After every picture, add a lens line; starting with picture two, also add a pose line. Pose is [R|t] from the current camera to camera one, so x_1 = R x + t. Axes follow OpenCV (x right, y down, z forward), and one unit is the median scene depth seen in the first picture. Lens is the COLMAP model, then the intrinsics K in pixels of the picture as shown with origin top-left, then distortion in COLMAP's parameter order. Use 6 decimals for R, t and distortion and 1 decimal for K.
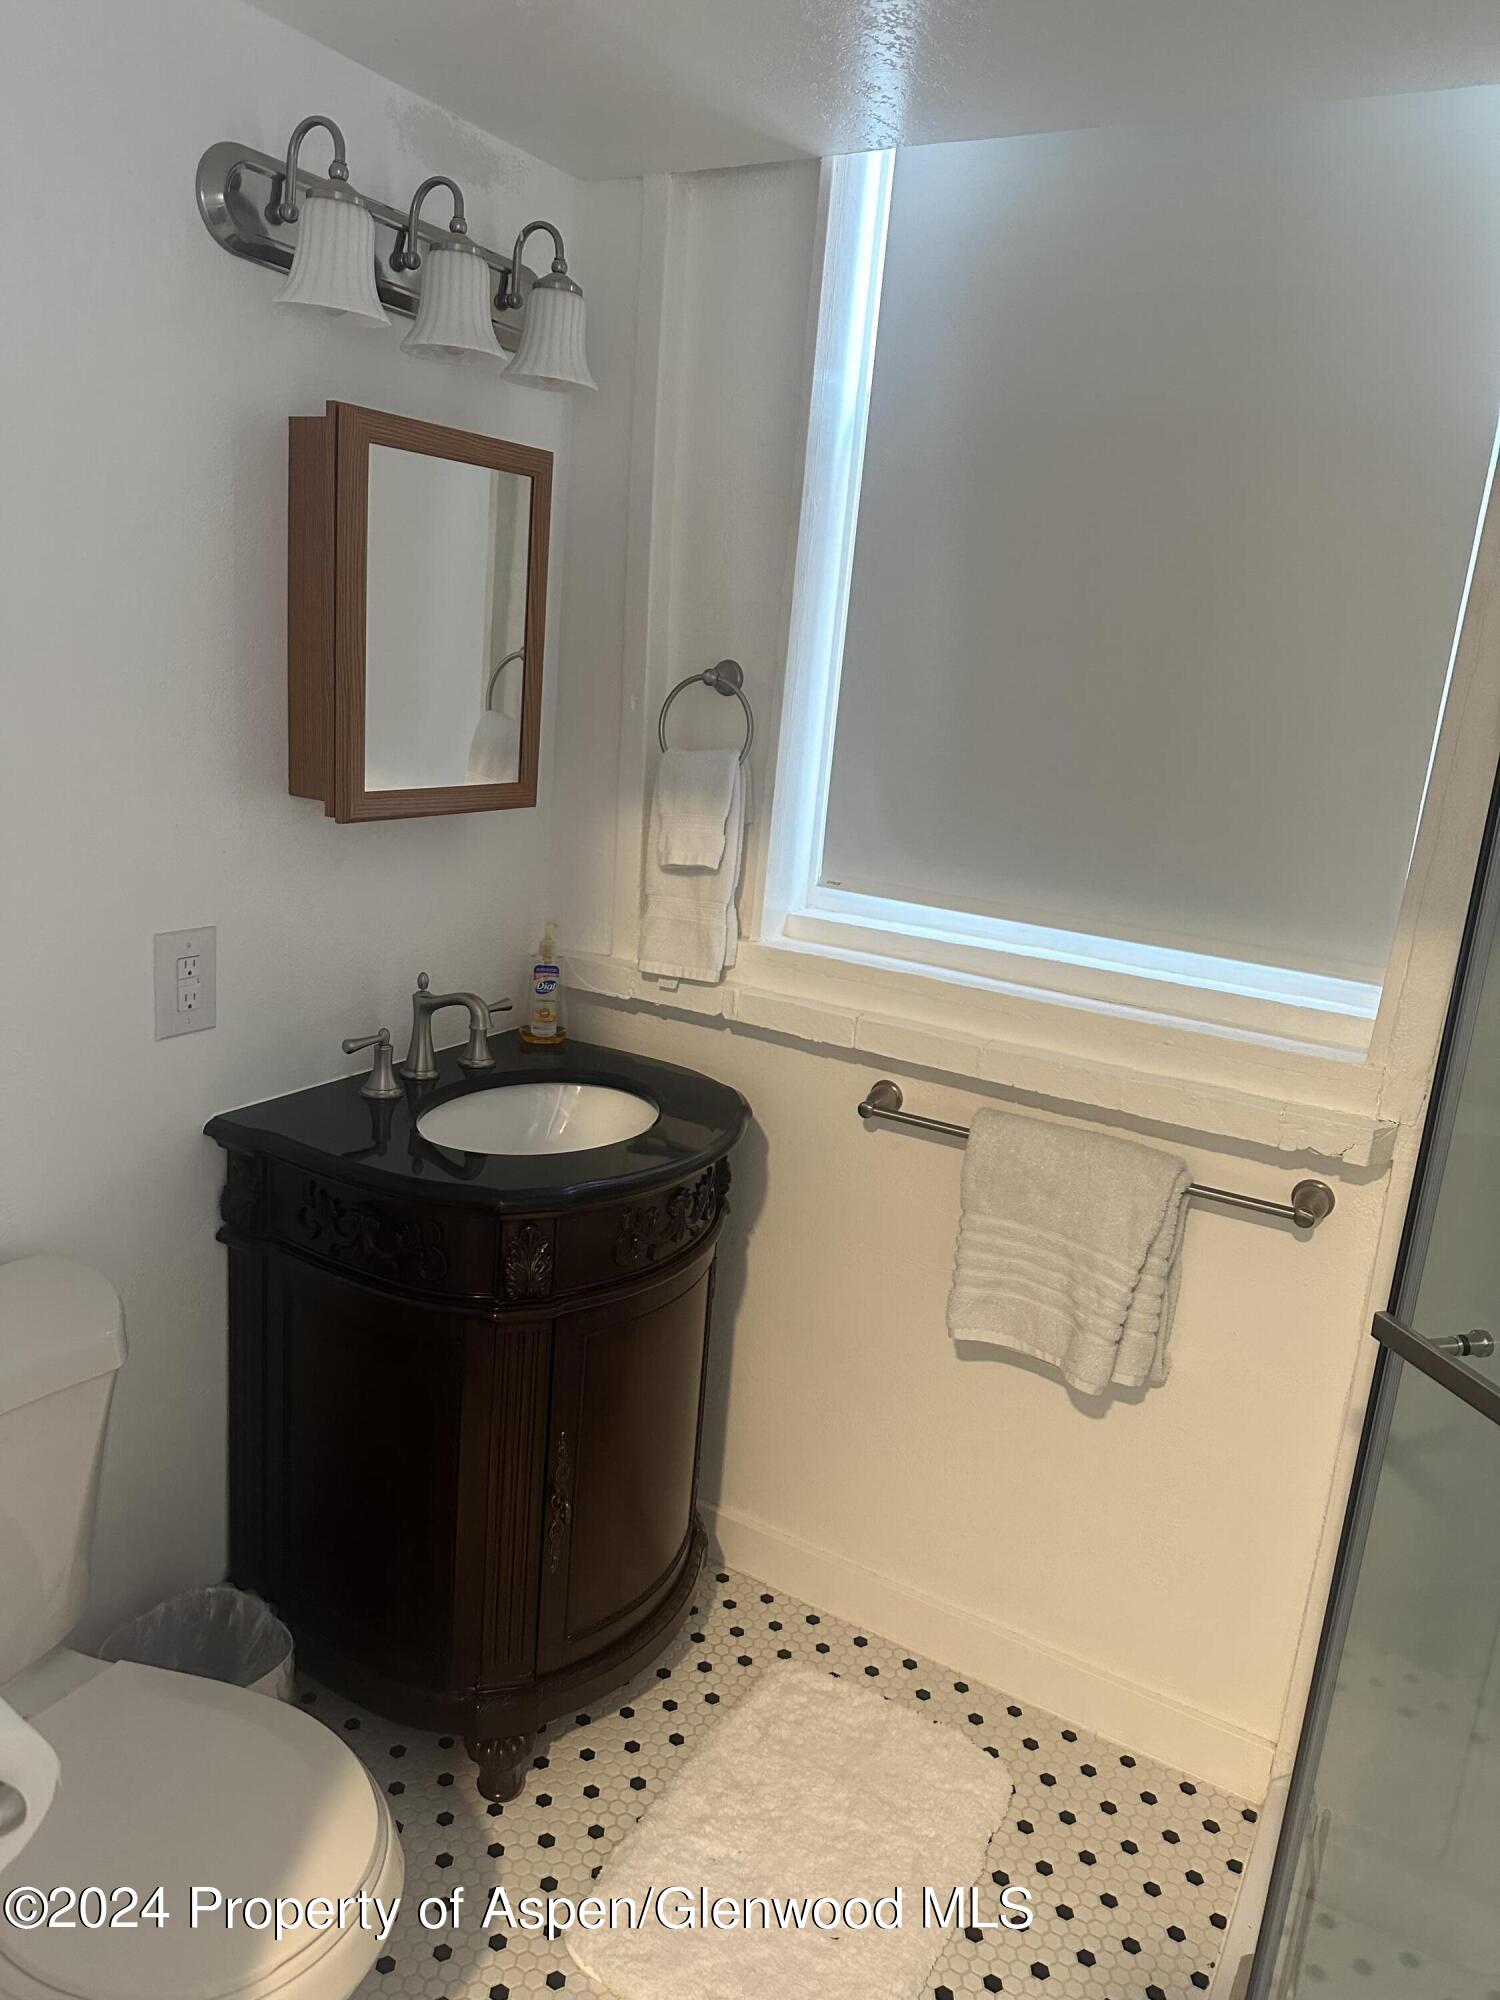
lens RADIAL K [[1413.6, 0, 743.4], [0, 1413.6, 1007.4], [0, 0, 1]] dist [0.009475, 0.000175]
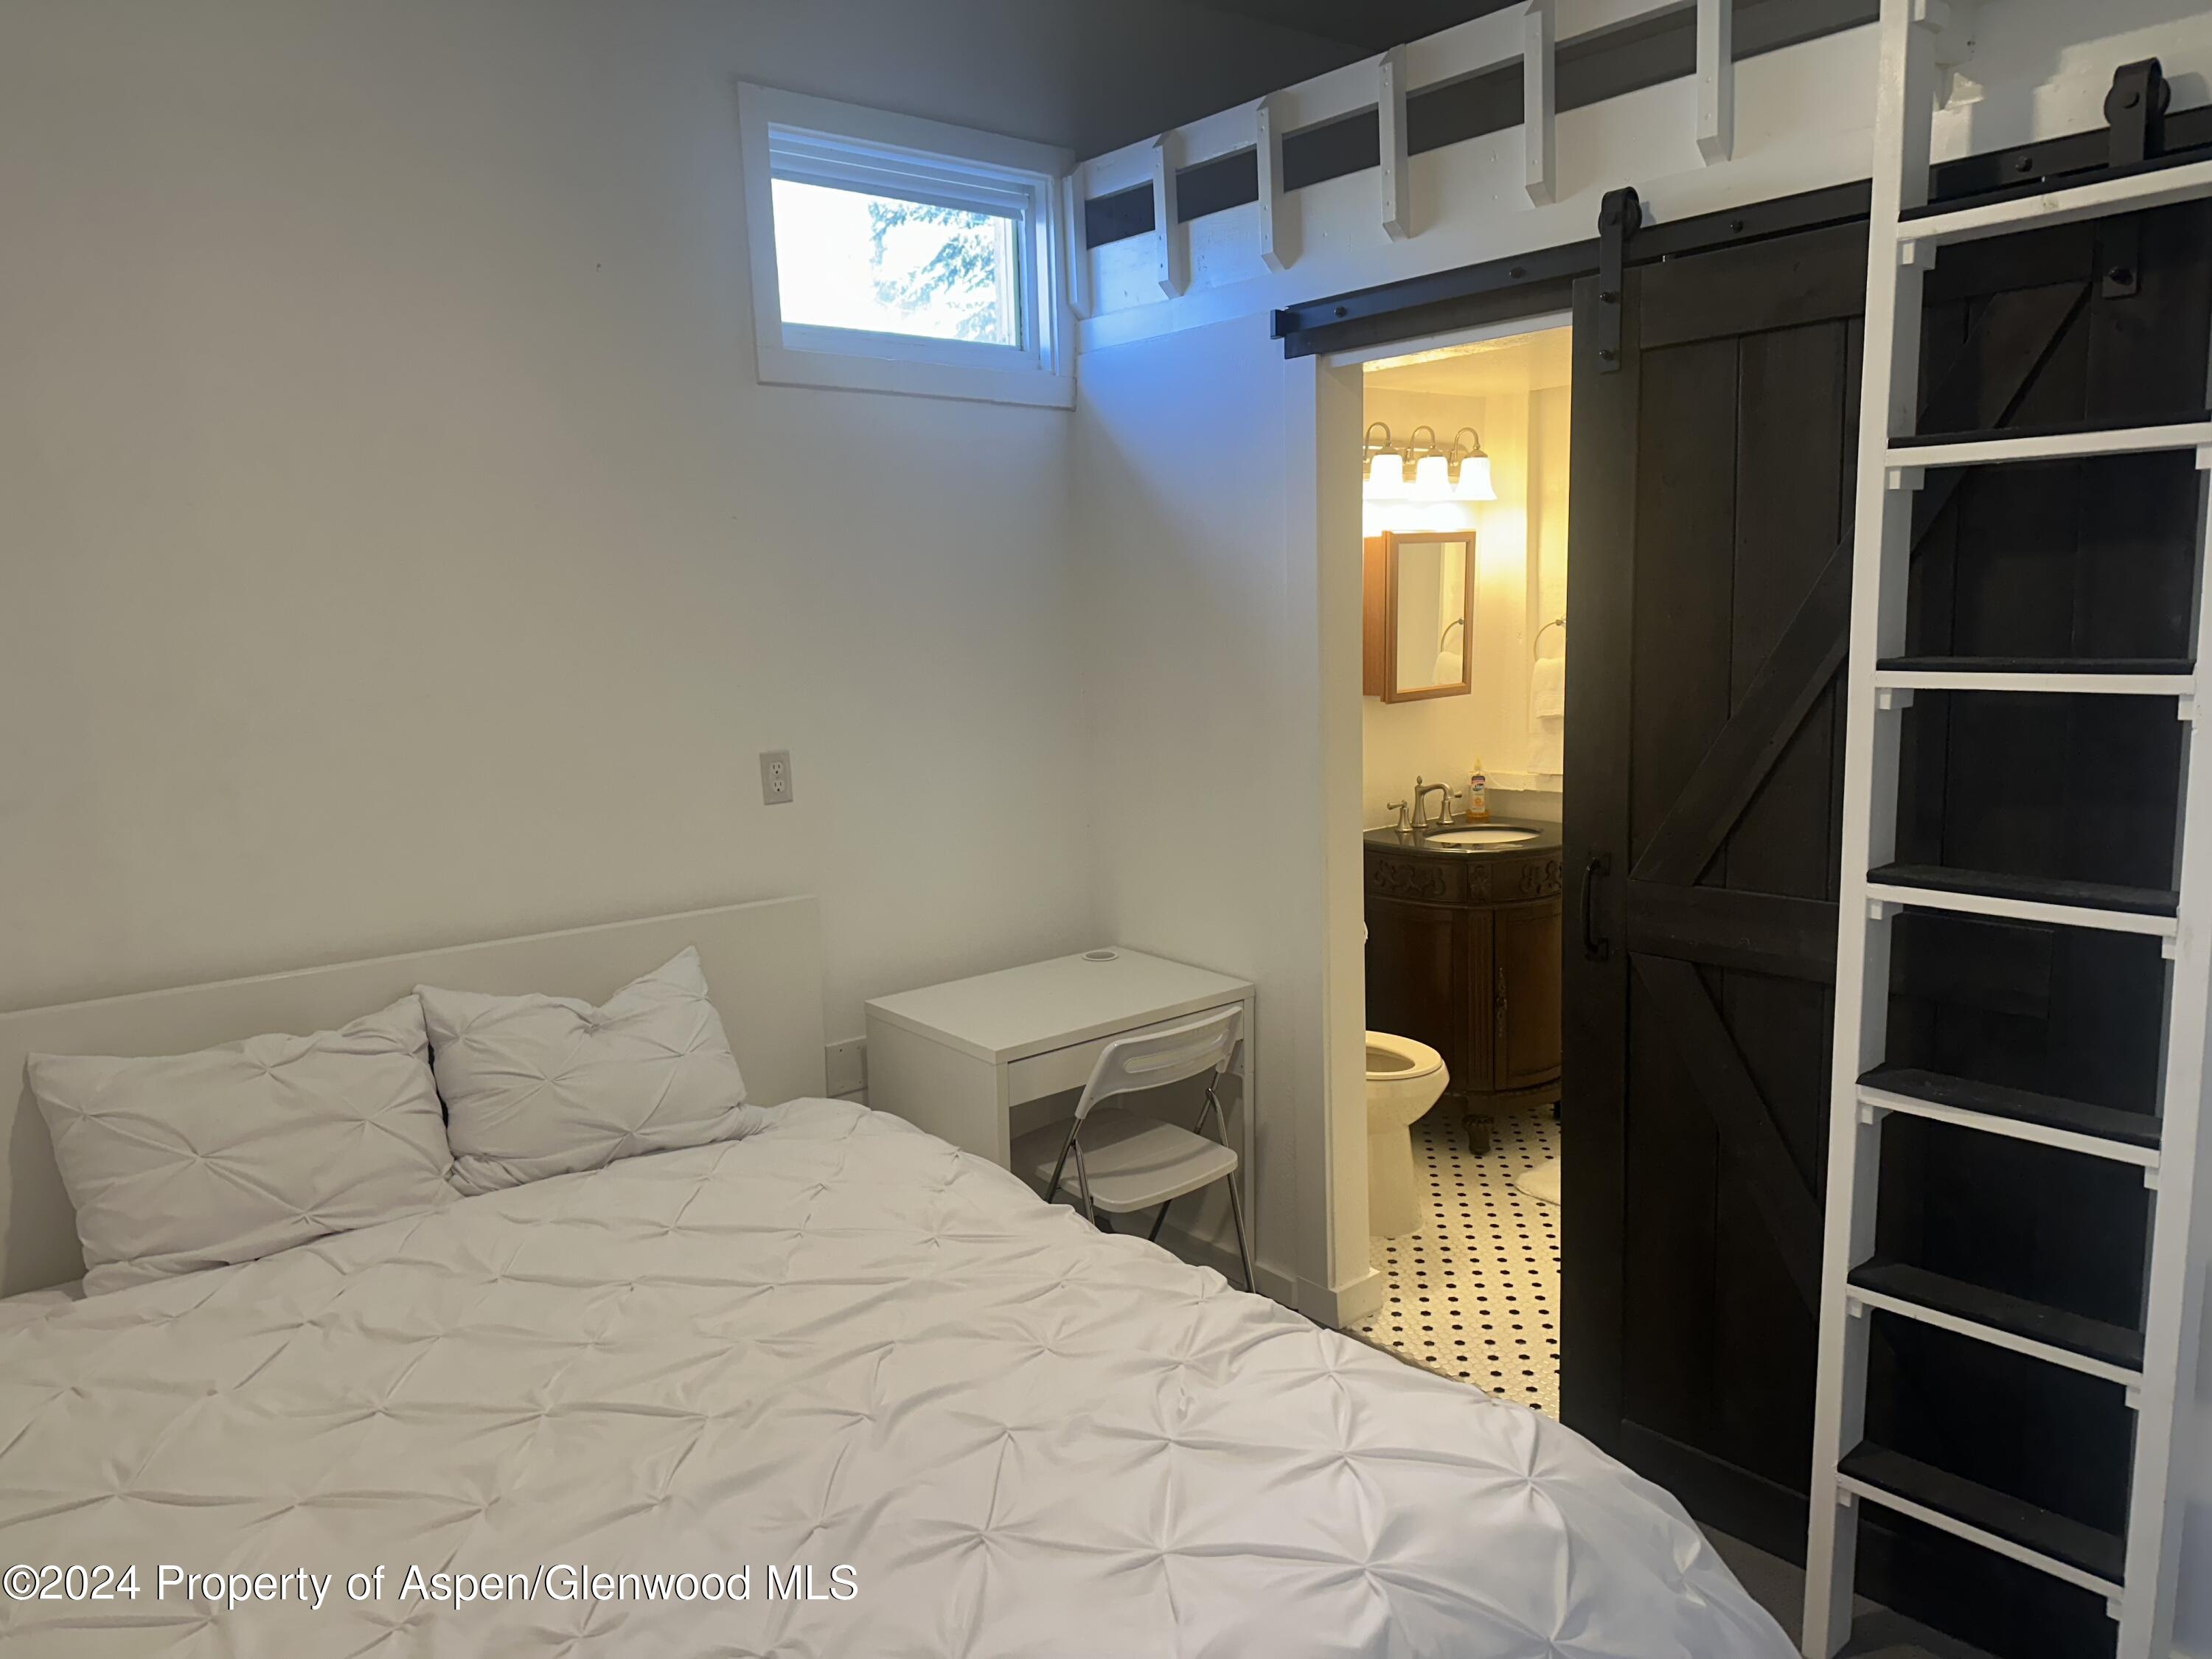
lens RADIAL K [[1563.5, 0, 1096.4], [0, 1563.5, 823.9], [0, 0, 1]] dist [0.009475, 0.000175]
pose [[0.934392, -0.063479, -0.350547, 0.135670], [0.032871, 0.995162, -0.092590, 0.249557], [0.354728, 0.074992, 0.931957, -1.344799]]
